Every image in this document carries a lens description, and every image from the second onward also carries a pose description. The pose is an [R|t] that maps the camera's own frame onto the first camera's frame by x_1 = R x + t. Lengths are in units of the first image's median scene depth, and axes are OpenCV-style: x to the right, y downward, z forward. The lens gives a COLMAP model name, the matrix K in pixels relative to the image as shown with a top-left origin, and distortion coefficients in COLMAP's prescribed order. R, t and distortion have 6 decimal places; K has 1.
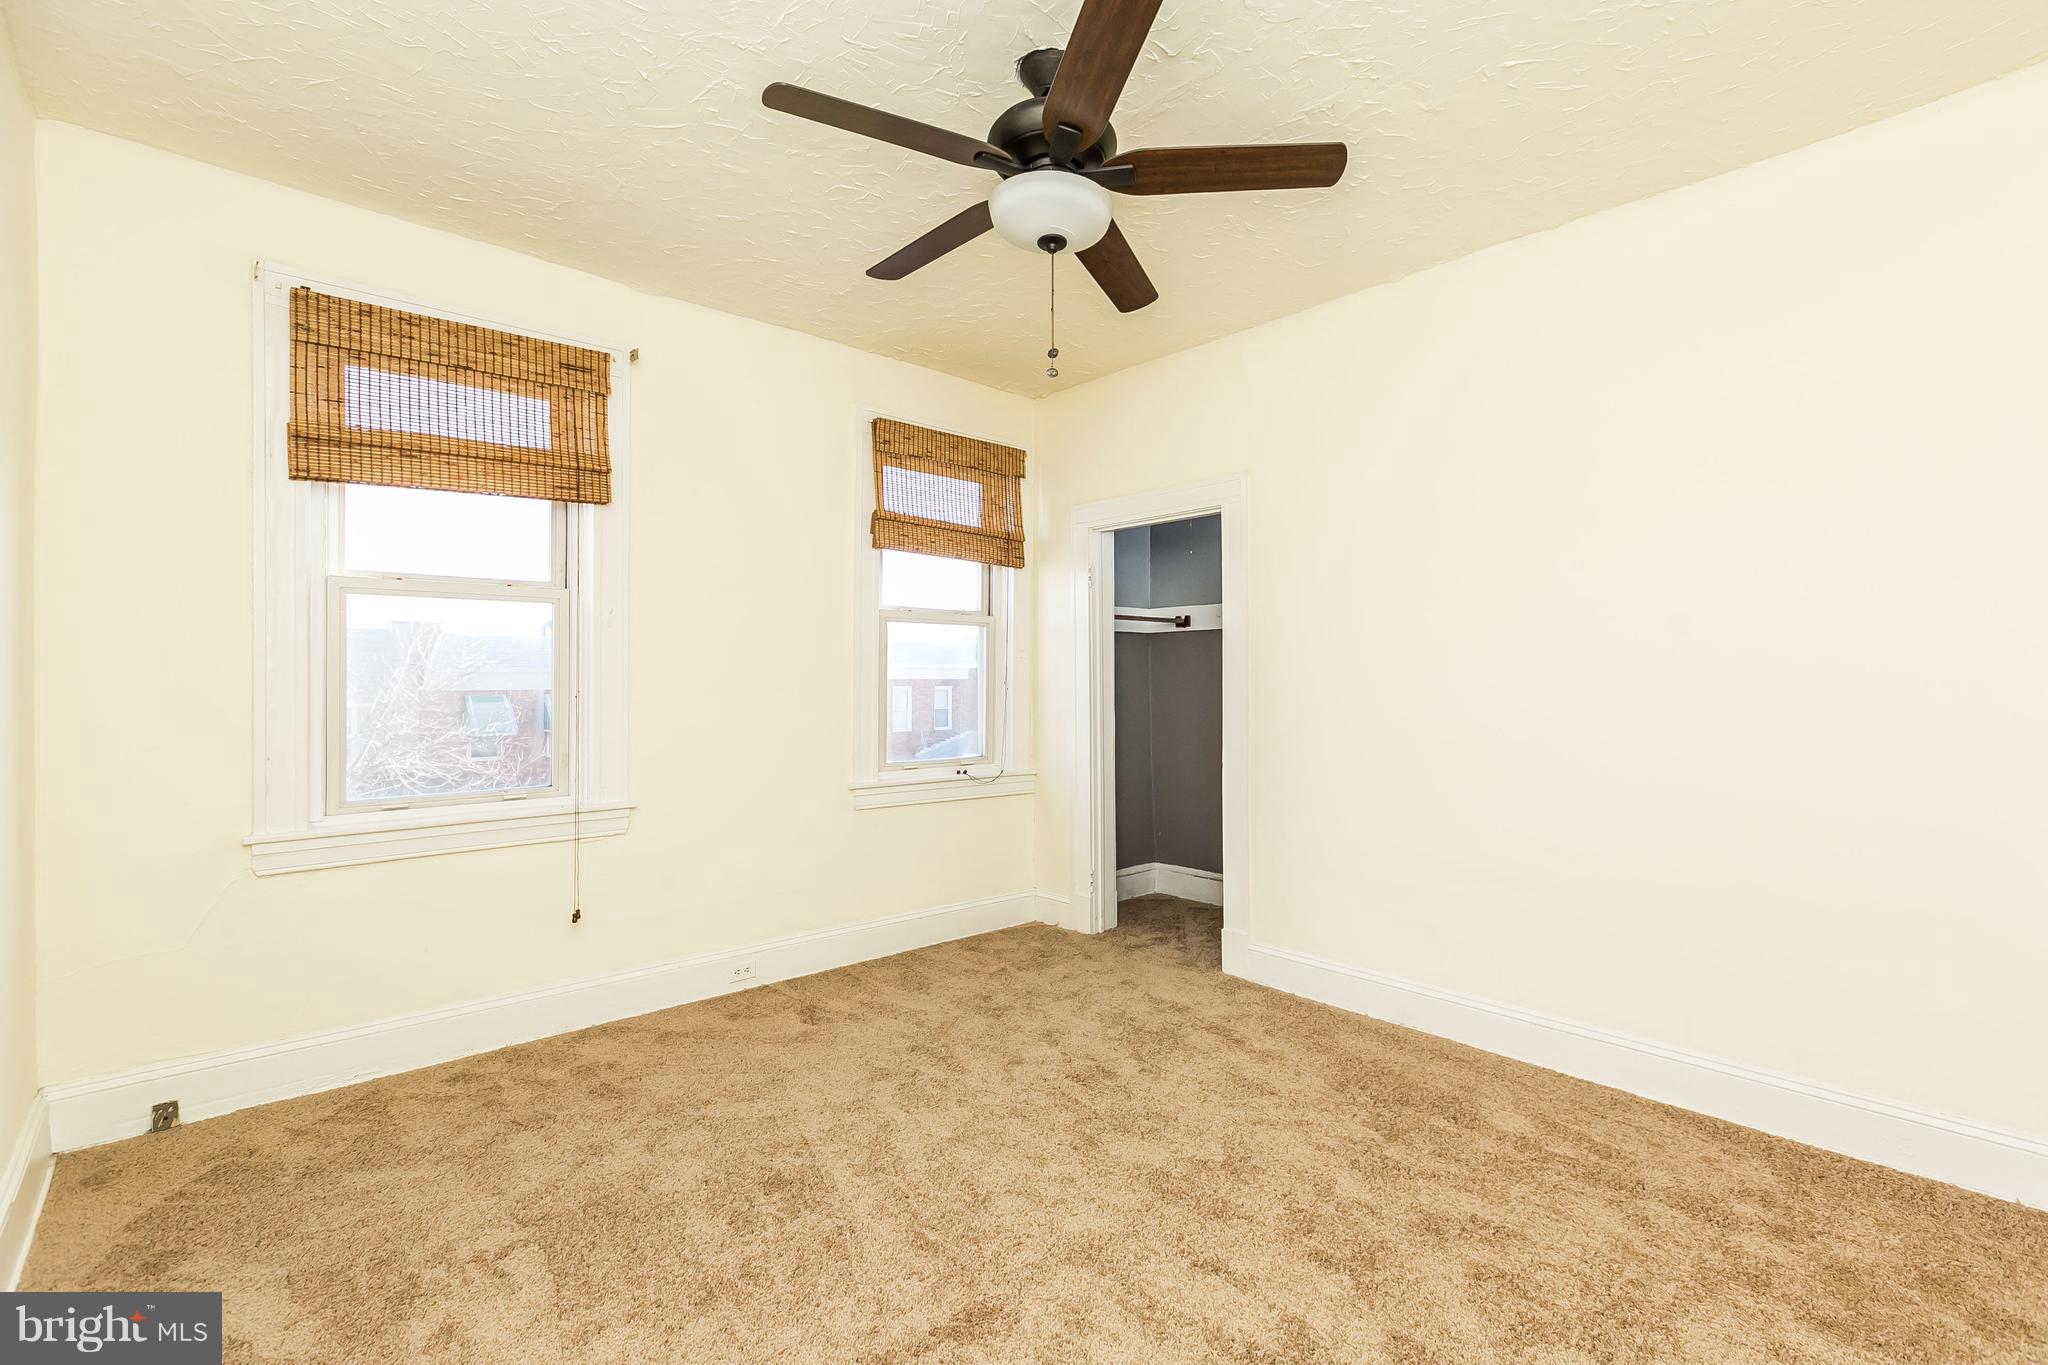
lens RADIAL K [[929.9, 0, 1025.7], [0, 929.9, 667.3], [0, 0, 1]] dist [0.002484, -0.000036]
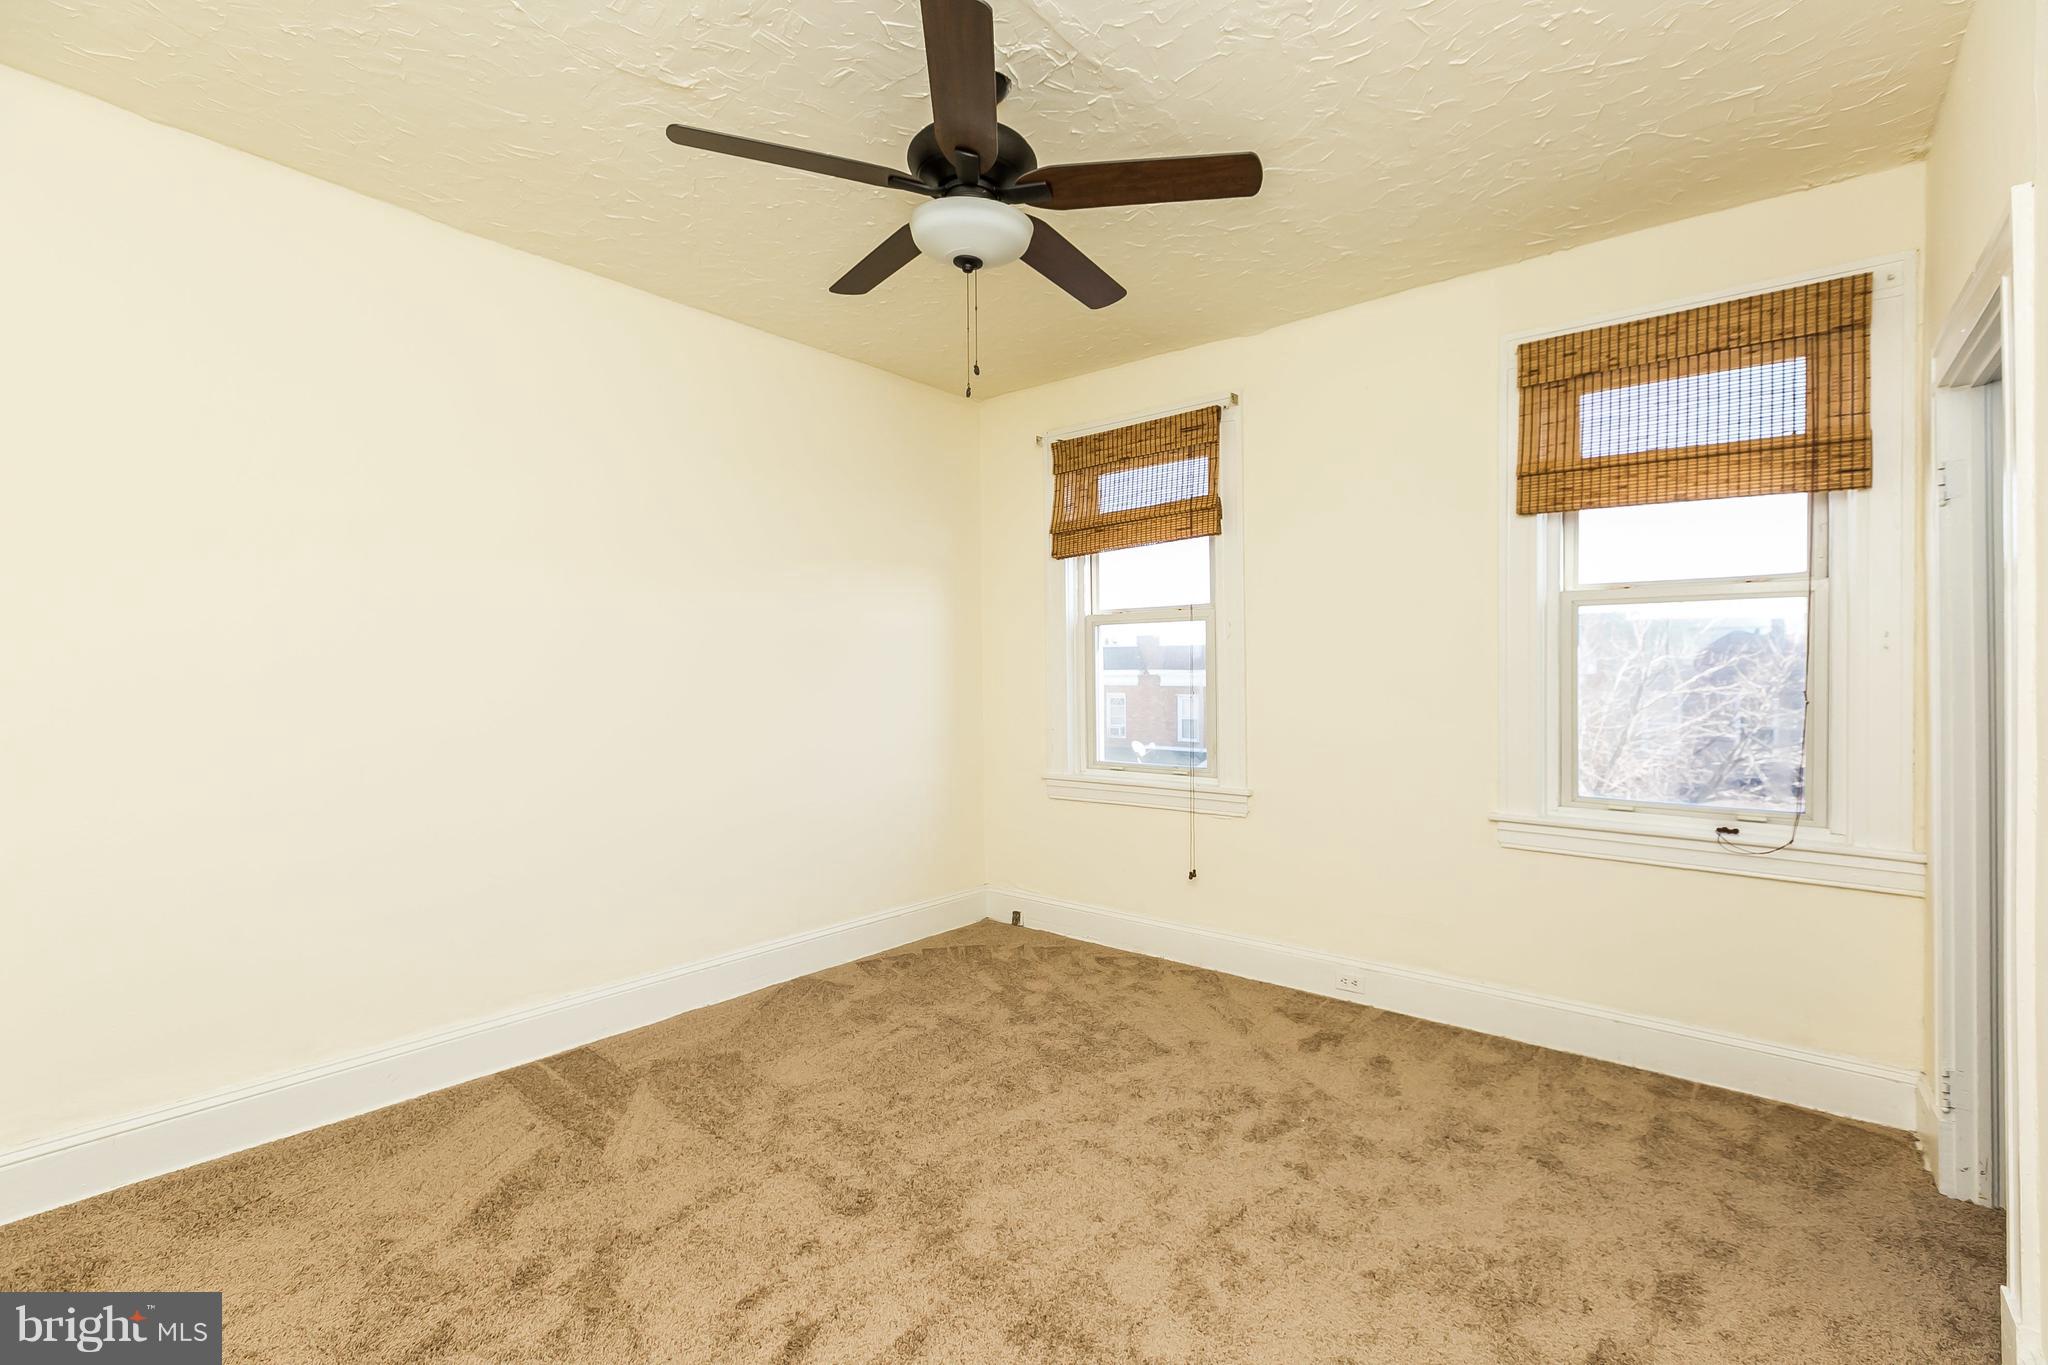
lens RADIAL K [[882.1, 0, 1025.0], [0, 882.1, 689.8], [0, 0, 1]] dist [-0.002055, -0.000229]
pose [[0.150859, 0.011115, -0.988493, 0.583667], [0.005300, 0.999913, 0.012052, 0.007132], [0.988541, -0.007057, 0.150787, 0.554838]]
